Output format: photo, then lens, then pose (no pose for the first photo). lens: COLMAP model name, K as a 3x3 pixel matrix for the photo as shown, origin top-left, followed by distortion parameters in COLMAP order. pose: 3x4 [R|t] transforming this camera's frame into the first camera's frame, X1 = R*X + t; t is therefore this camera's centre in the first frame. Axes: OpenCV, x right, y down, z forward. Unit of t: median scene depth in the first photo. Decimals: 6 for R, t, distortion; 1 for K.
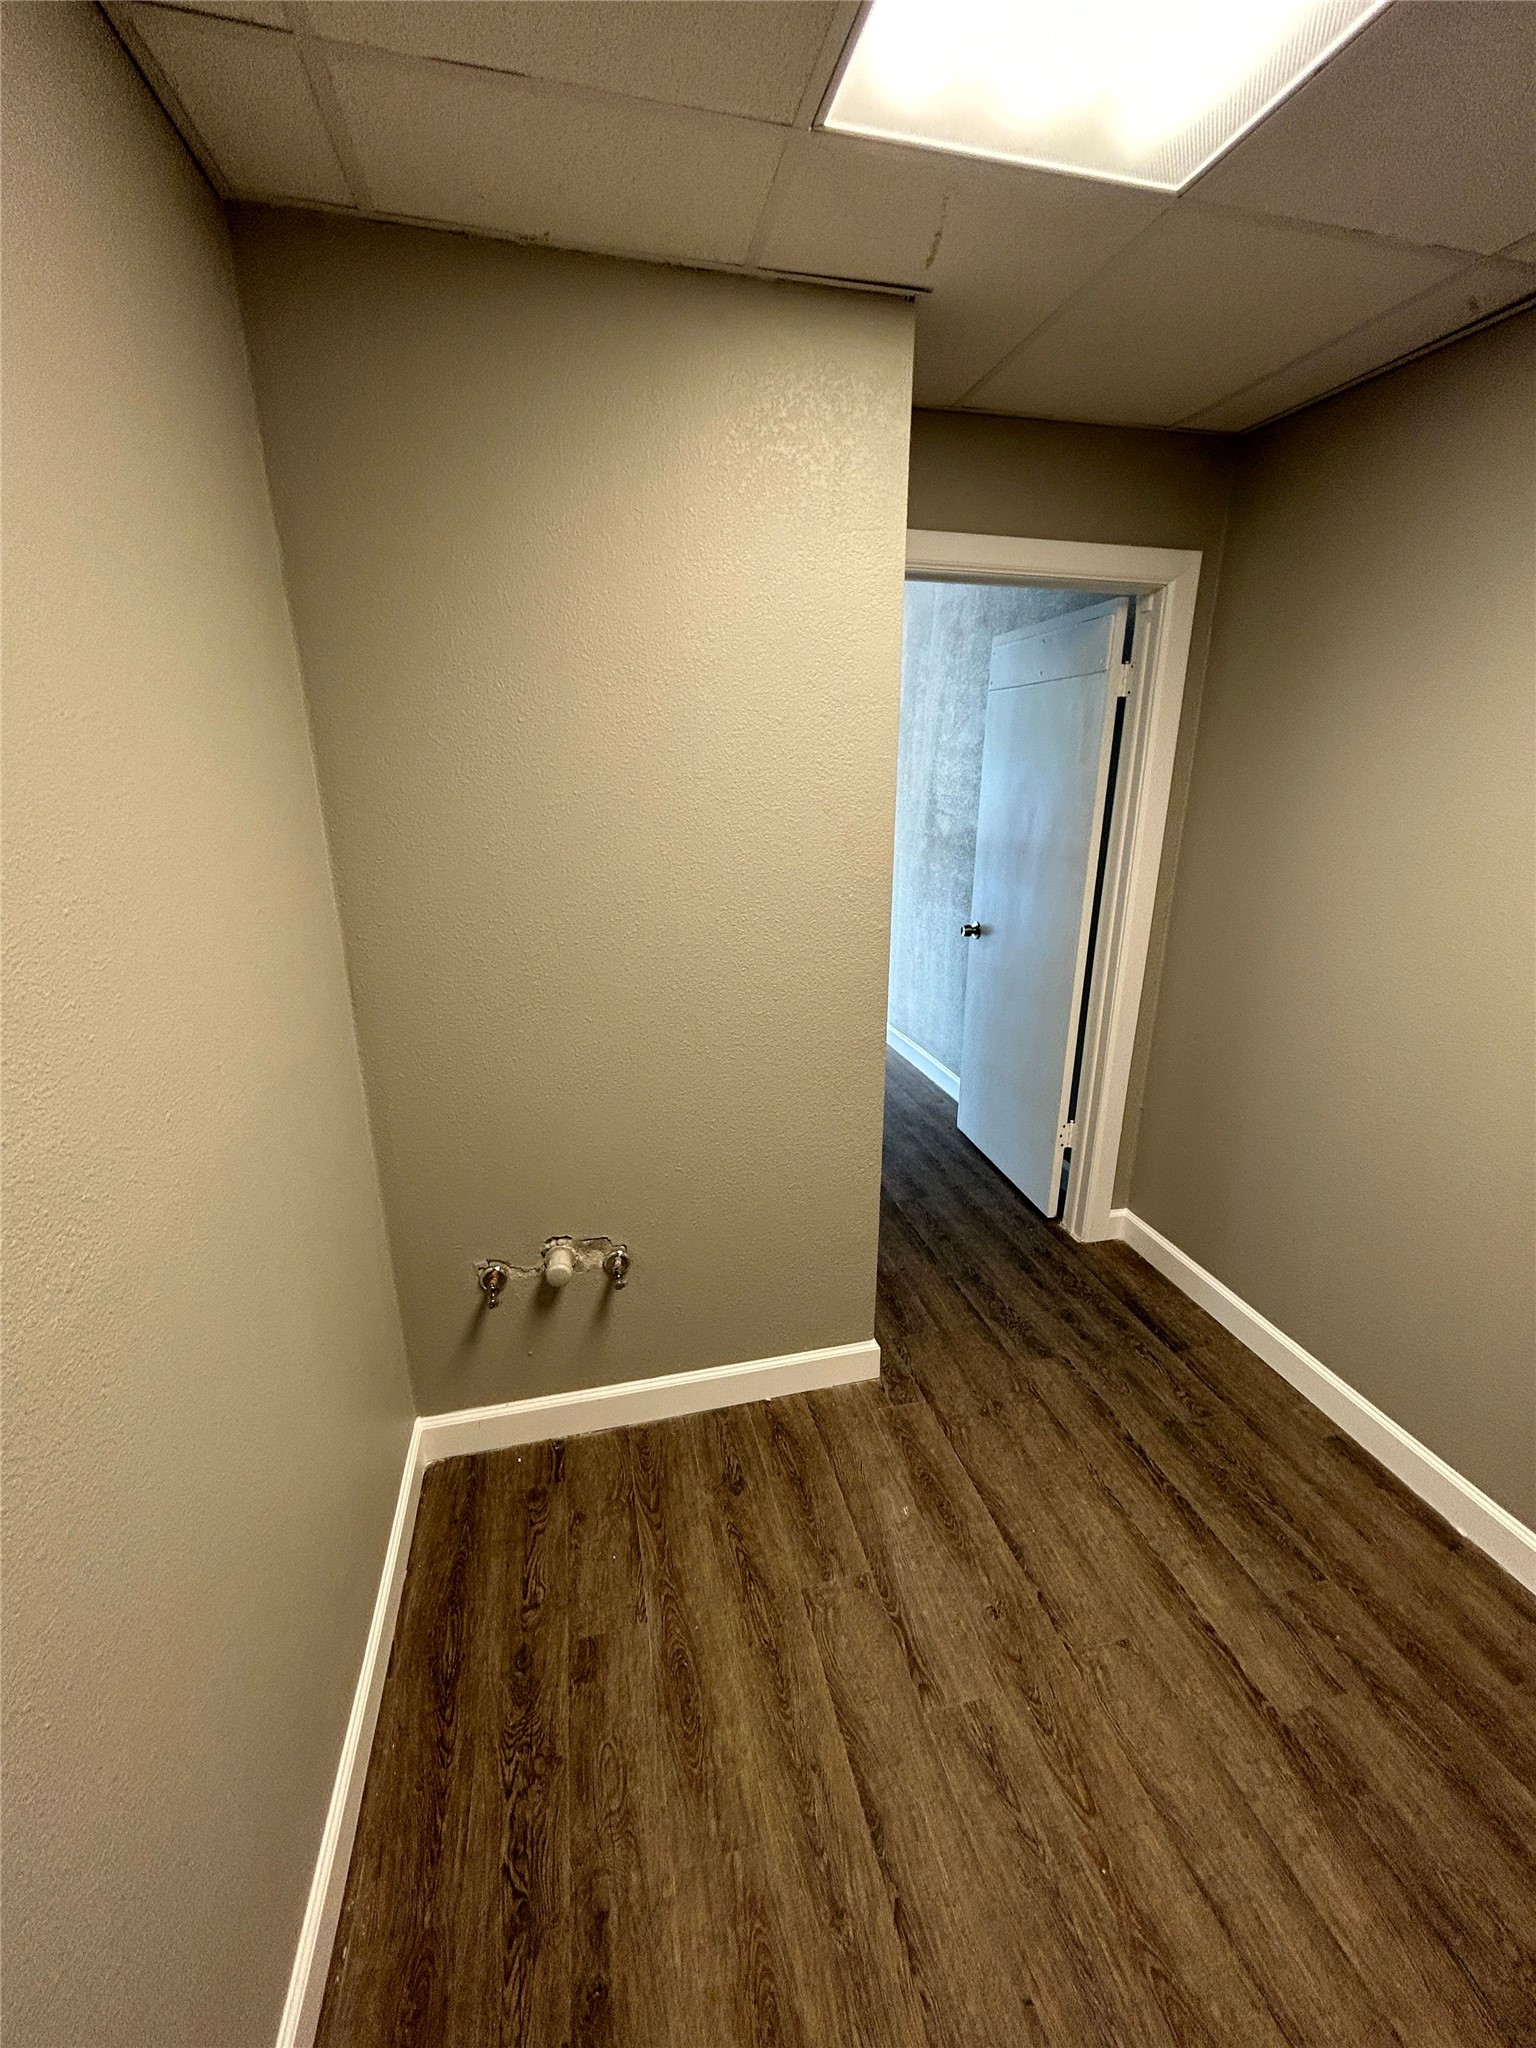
lens RADIAL K [[829.3, 0, 775.8], [0, 829.3, 1022.1], [0, 0, 1]] dist [0.000793, 0.000564]
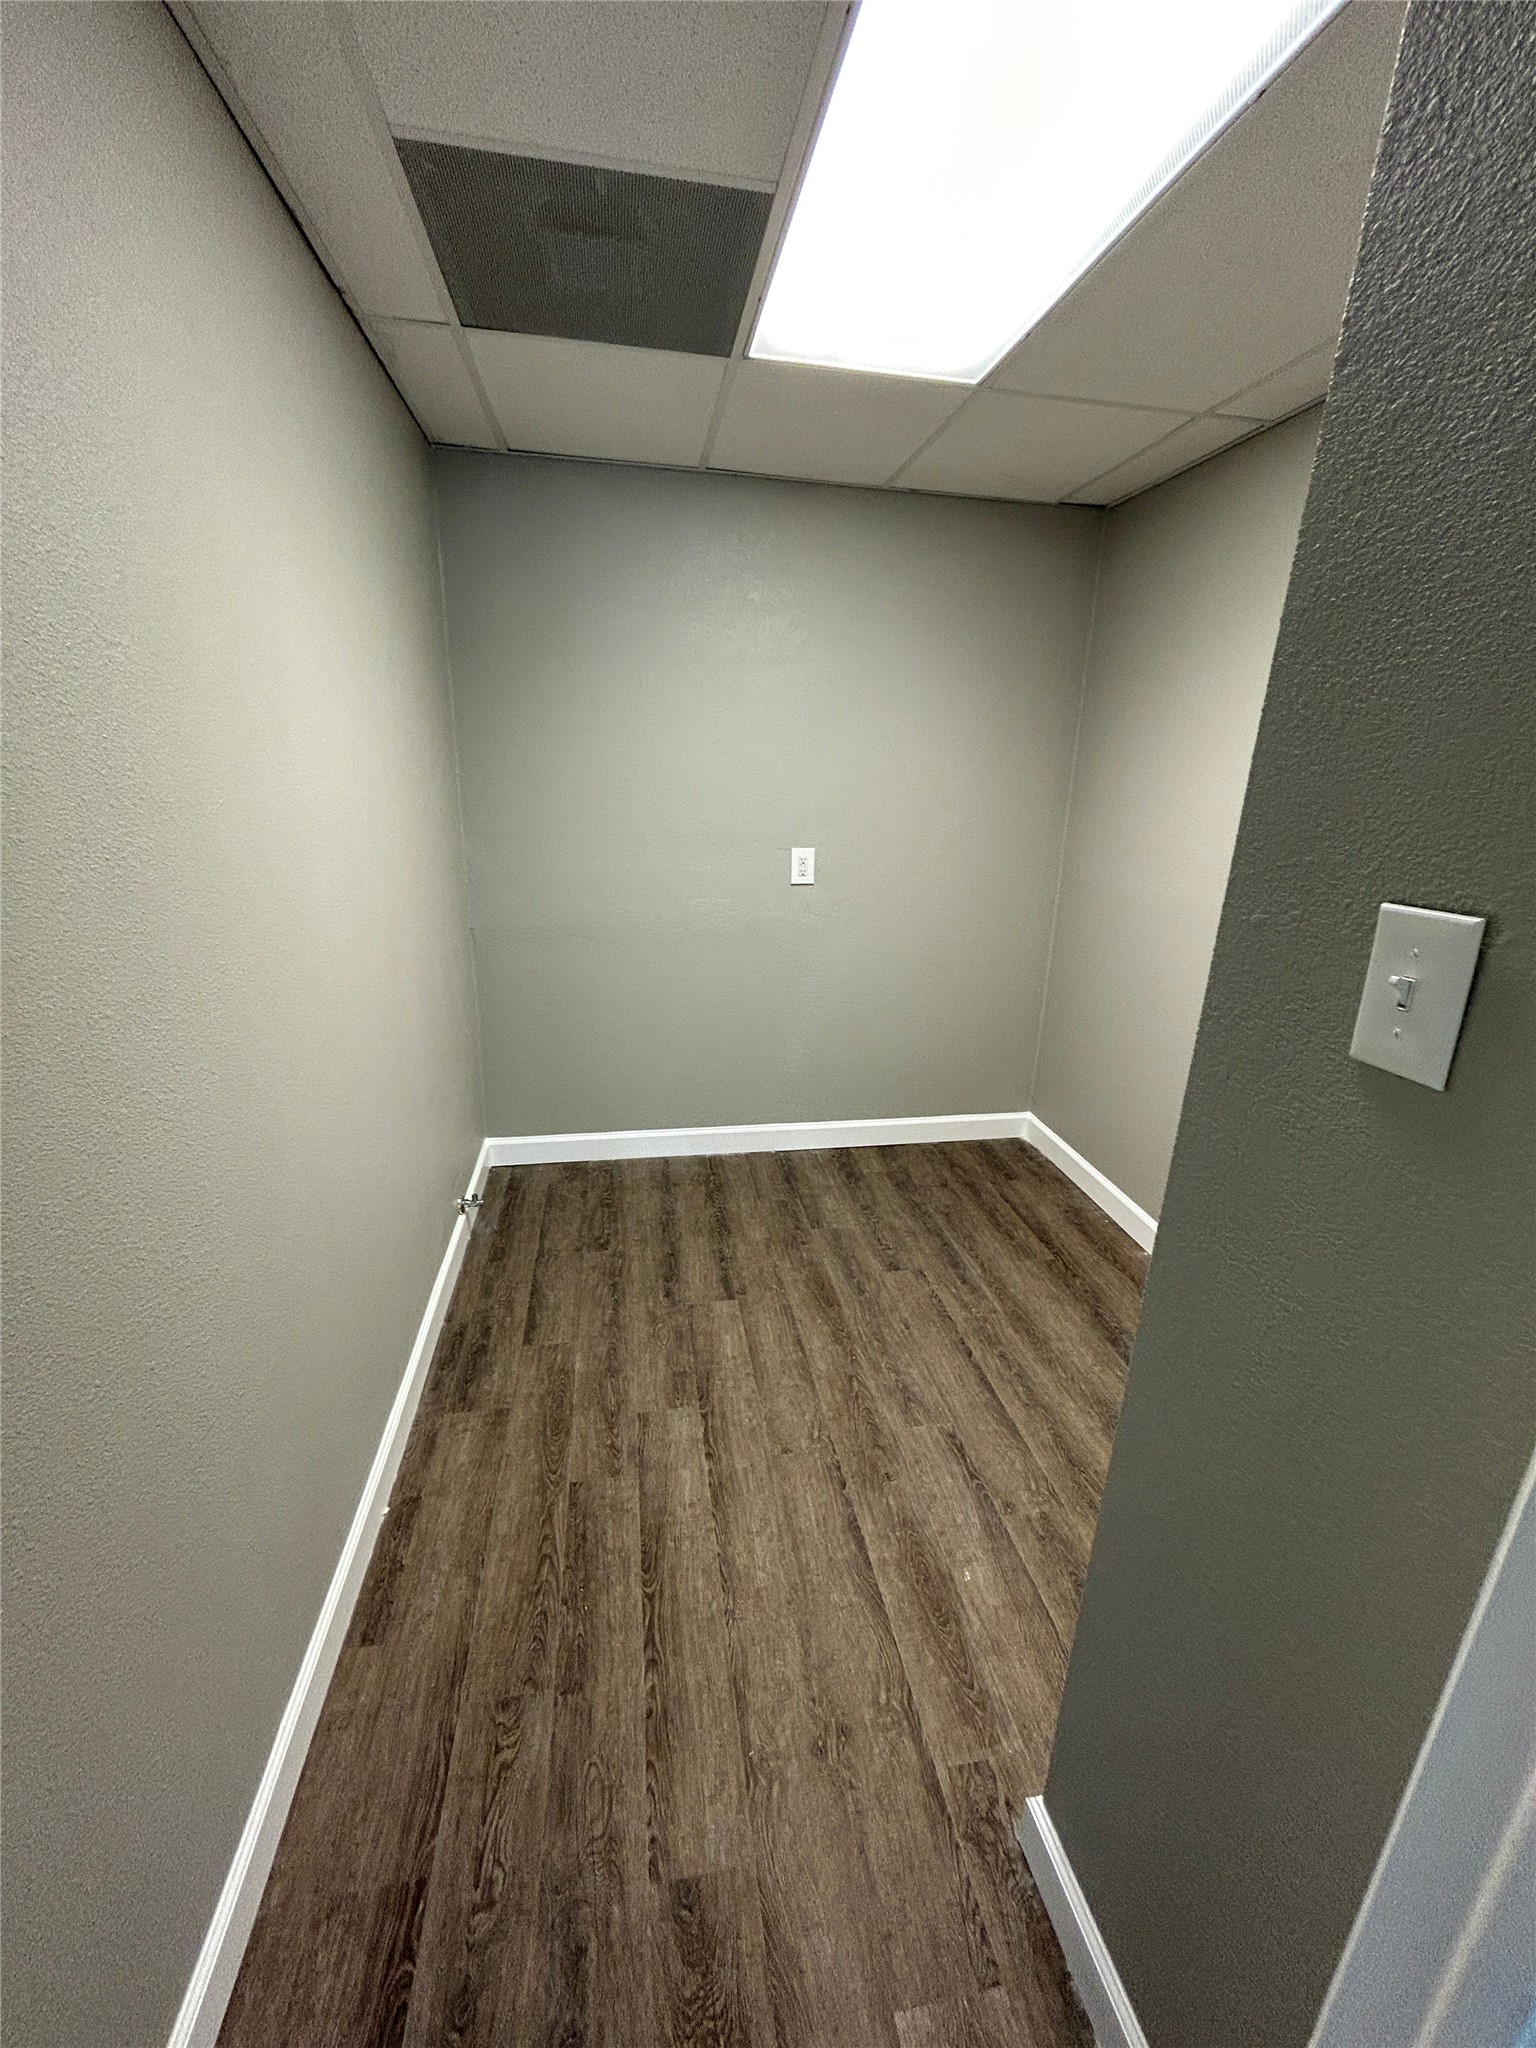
lens RADIAL K [[829.3, 0, 775.8], [0, 829.3, 1022.1], [0, 0, 1]] dist [0.000793, 0.000564]
pose [[-0.997402, -0.051330, 0.050548, 0.365025], [-0.013429, 0.821834, 0.569569, -0.421218], [-0.070778, 0.567411, -0.820388, 1.481998]]
